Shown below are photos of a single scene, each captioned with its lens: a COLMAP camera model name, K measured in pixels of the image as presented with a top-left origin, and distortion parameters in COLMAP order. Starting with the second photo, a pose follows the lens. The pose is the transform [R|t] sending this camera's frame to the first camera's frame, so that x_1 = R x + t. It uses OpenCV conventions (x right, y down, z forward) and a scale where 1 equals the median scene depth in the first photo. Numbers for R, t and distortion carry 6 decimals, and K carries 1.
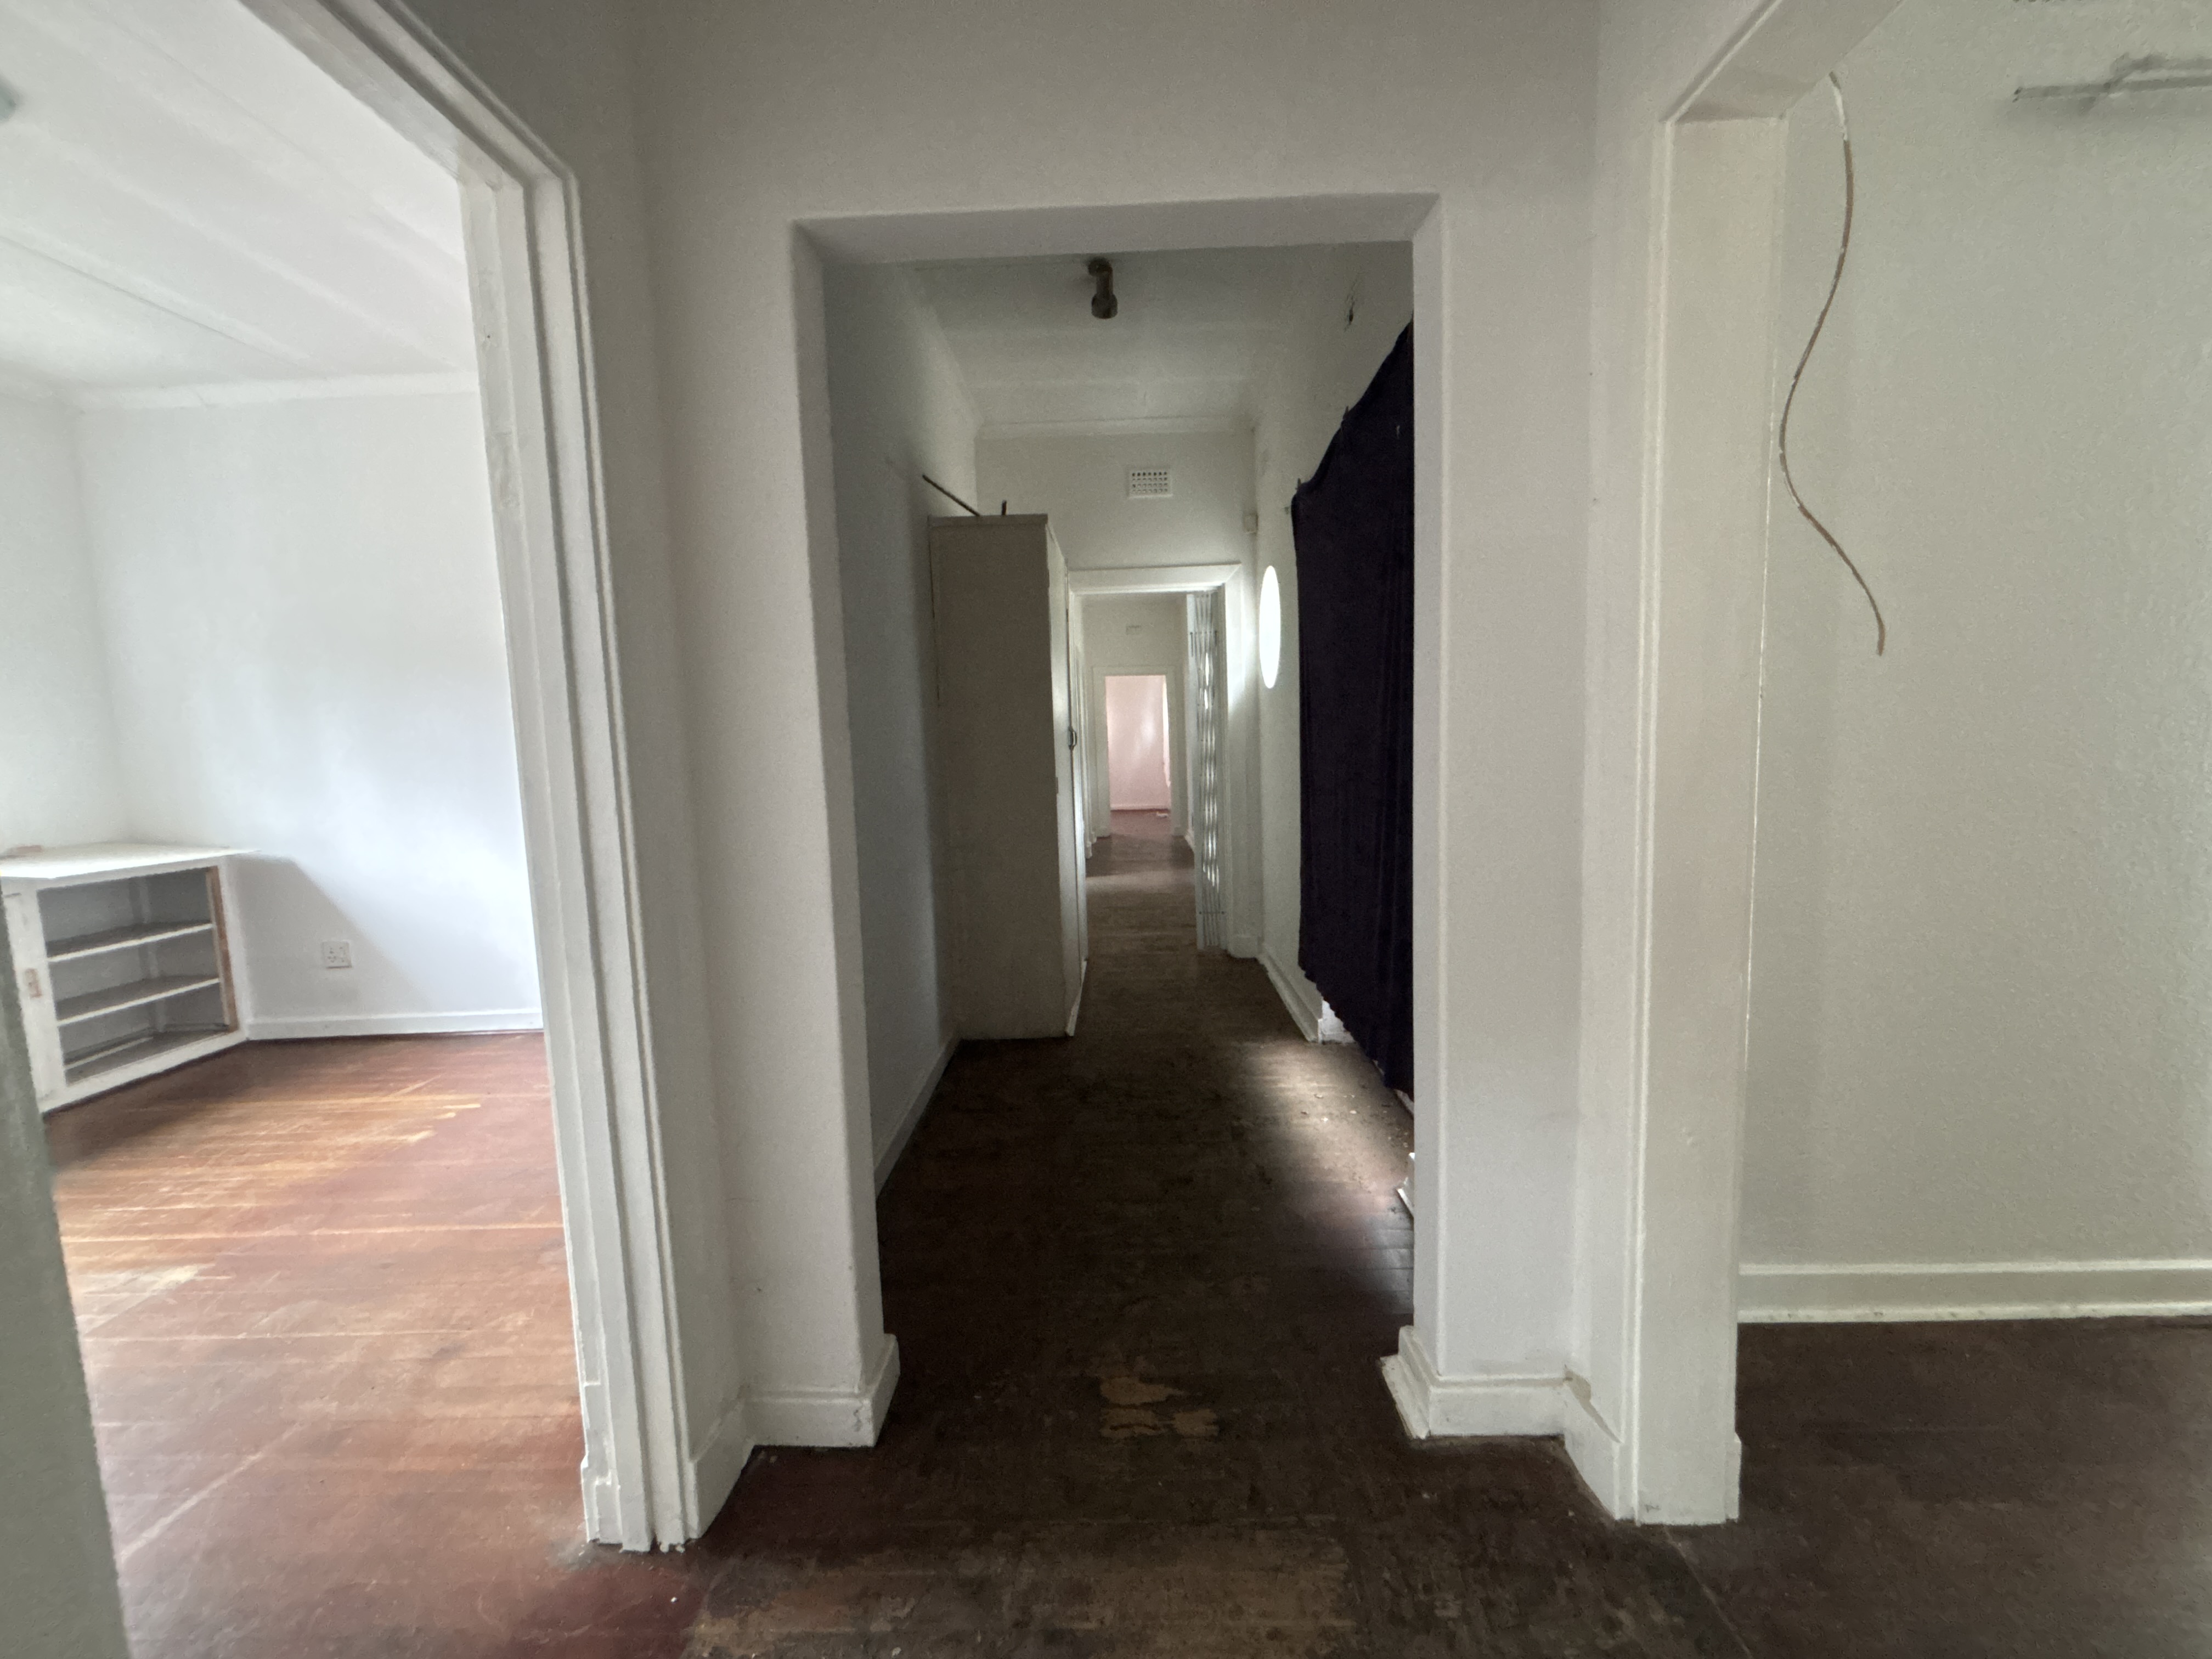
lens RADIAL K [[889.5, 0, 1111.4], [0, 889.5, 810.5], [0, 0, 1]] dist [0.000442, -0.000005]
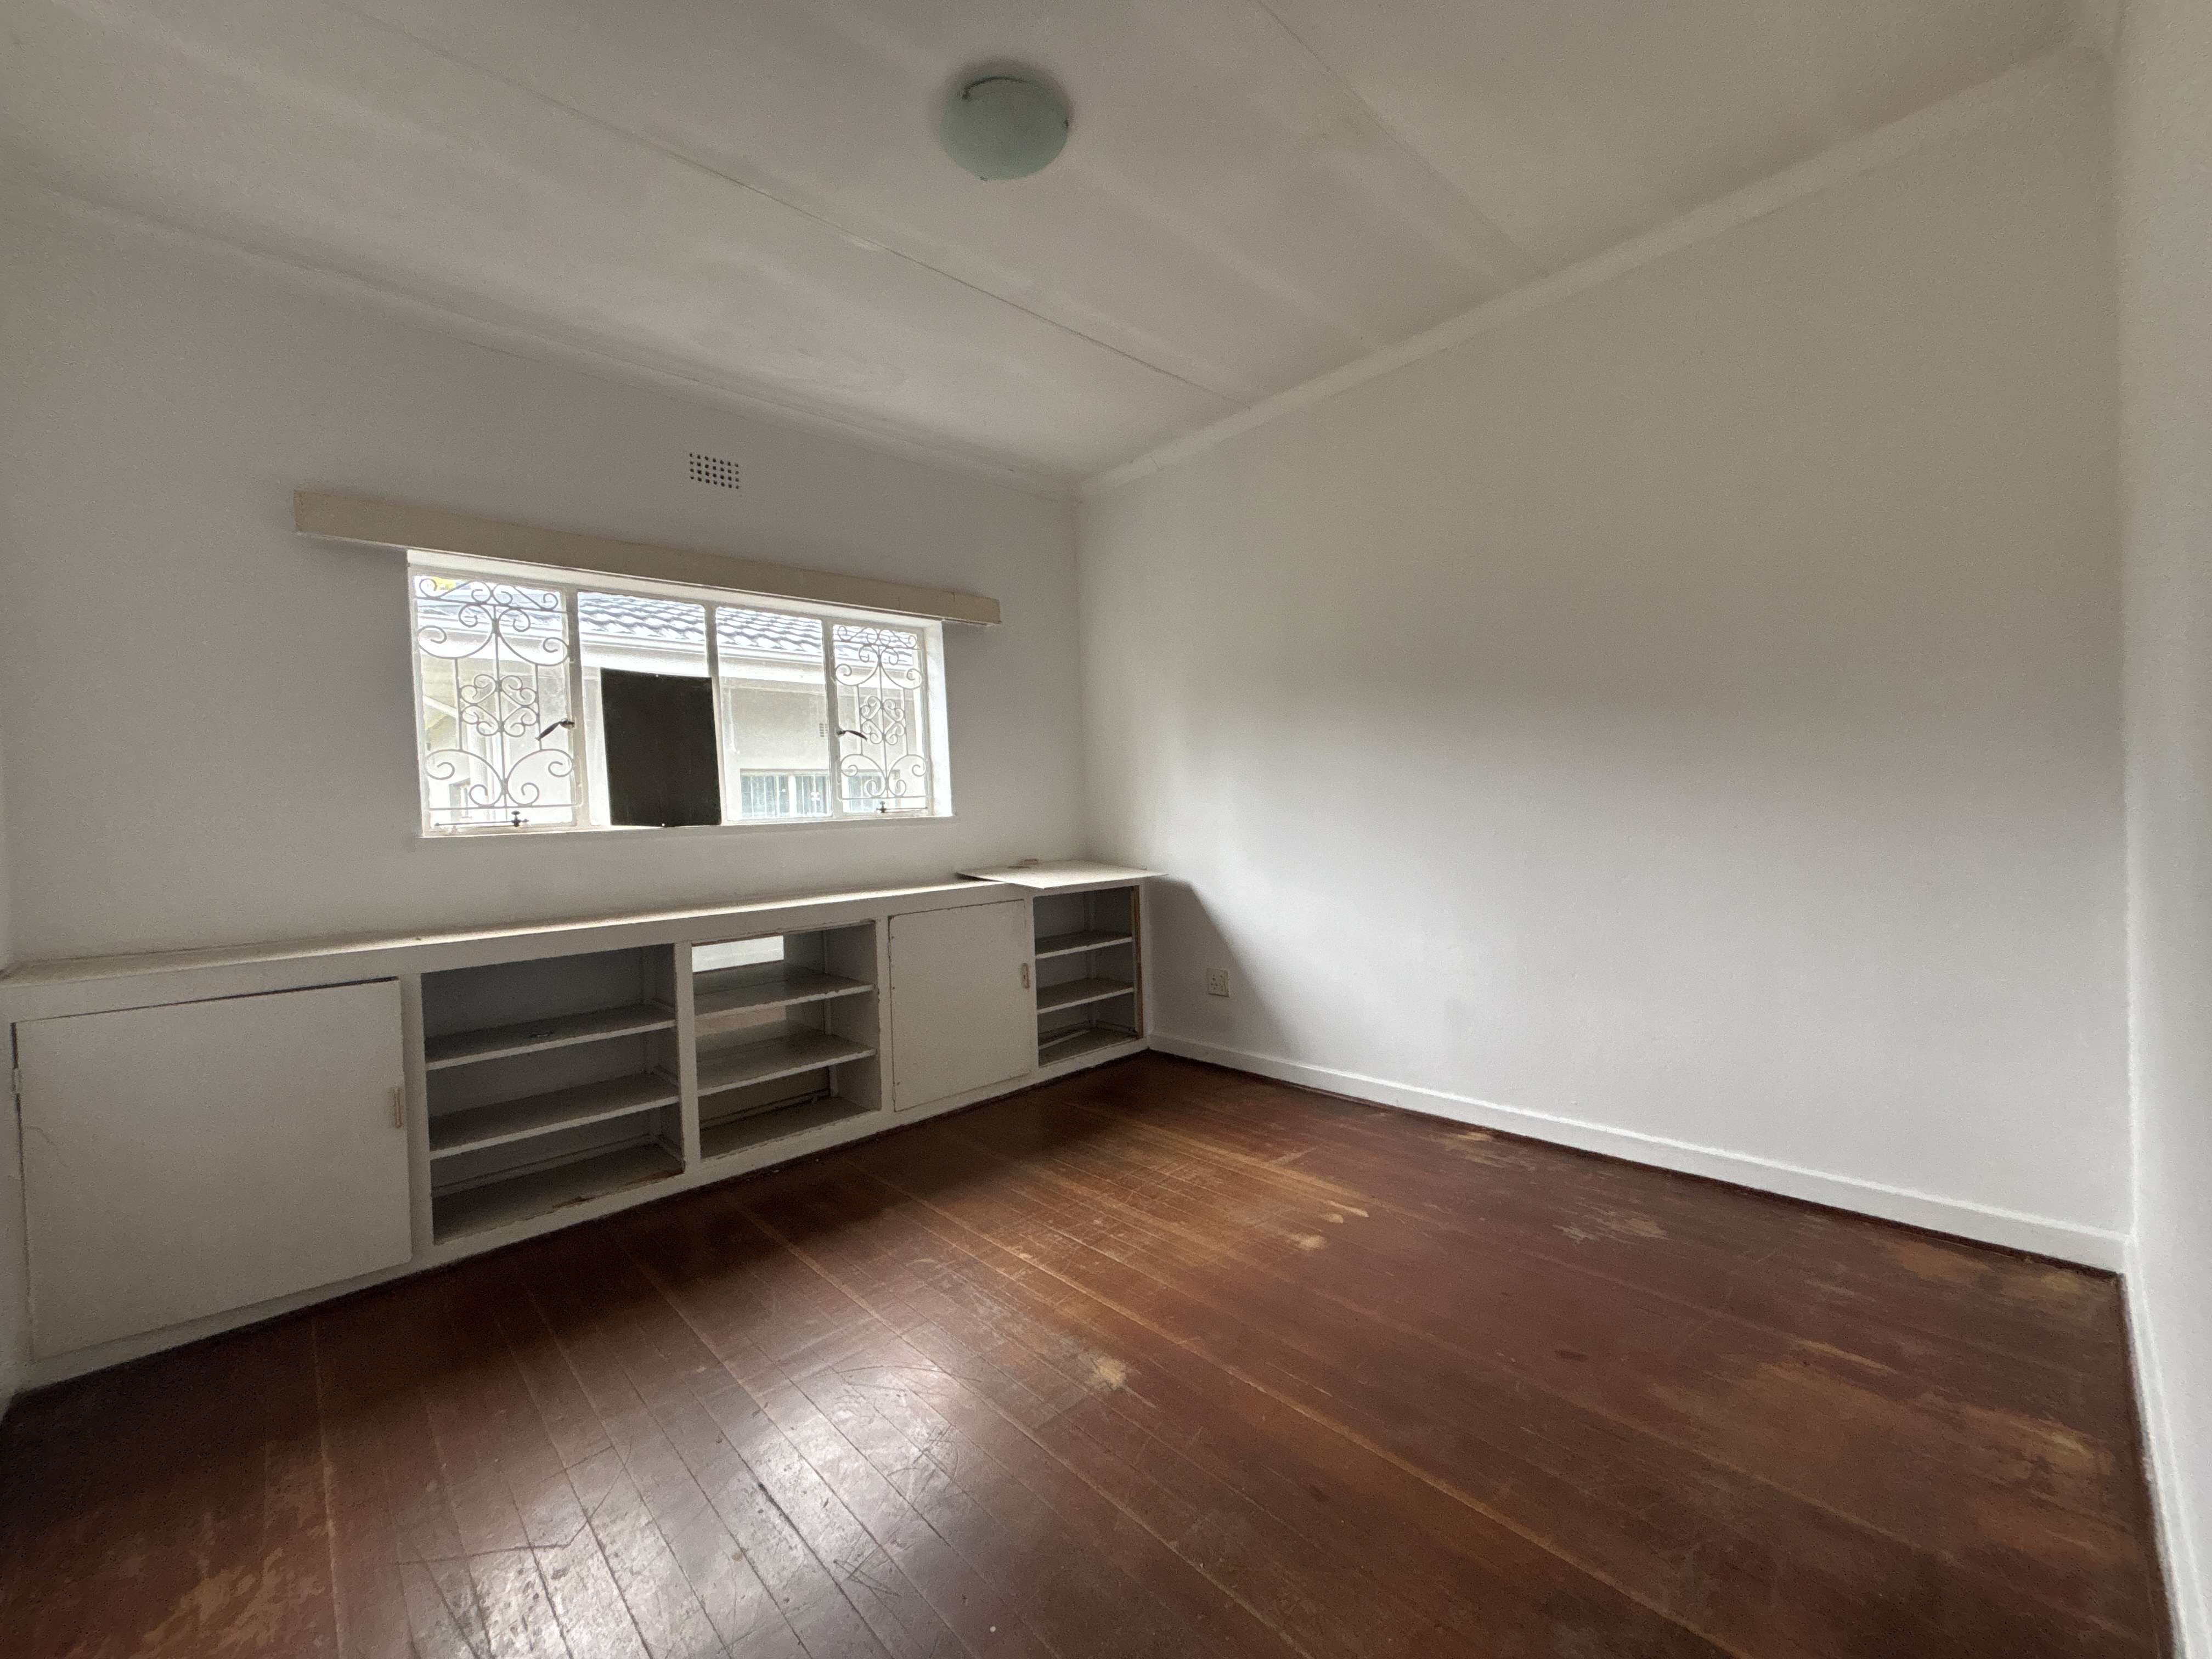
lens RADIAL K [[889.5, 0, 1098.0], [0, 889.5, 834.1], [0, 0, 1]] dist [0.000442, -0.000005]
pose [[0.688693, 0.041949, -0.723839, -0.314811], [-0.063730, 0.997963, -0.002800, 0.007403], [0.722247, 0.048059, 0.689964, 0.259005]]
